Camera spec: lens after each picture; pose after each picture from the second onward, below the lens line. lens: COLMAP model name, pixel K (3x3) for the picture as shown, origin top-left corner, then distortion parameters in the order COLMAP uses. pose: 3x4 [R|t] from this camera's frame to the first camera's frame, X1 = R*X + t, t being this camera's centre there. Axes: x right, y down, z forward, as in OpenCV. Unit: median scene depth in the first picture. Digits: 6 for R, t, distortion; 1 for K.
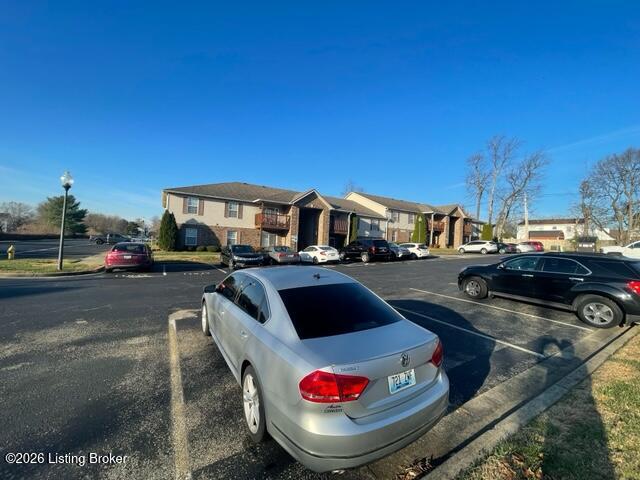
lens RADIAL K [[256.5, 0, 316.3], [0, 256.5, 241.0], [0, 0, 1]] dist [-0.001181, 0.000145]
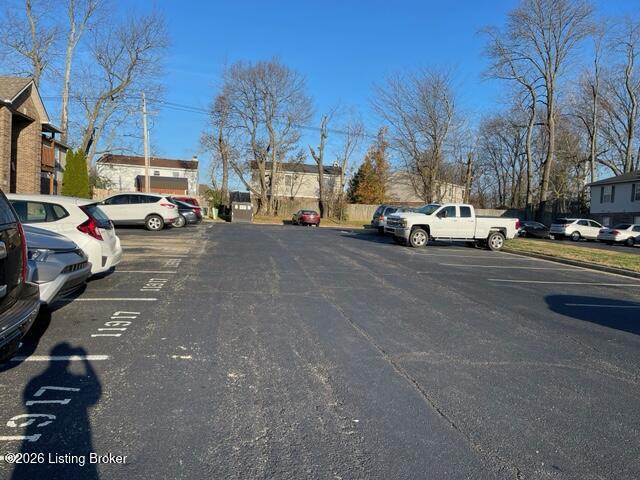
lens RADIAL K [[495.1, 0, 320.0], [0, 495.1, 240.0], [0, 0, 1]] dist [-0.003206, -0.004543]
pose [[0.353252, -0.047969, 0.934297, 0.160397], [-0.039057, 0.997058, 0.065959, 0.016384], [-0.934712, -0.059791, 0.350339, 0.870818]]
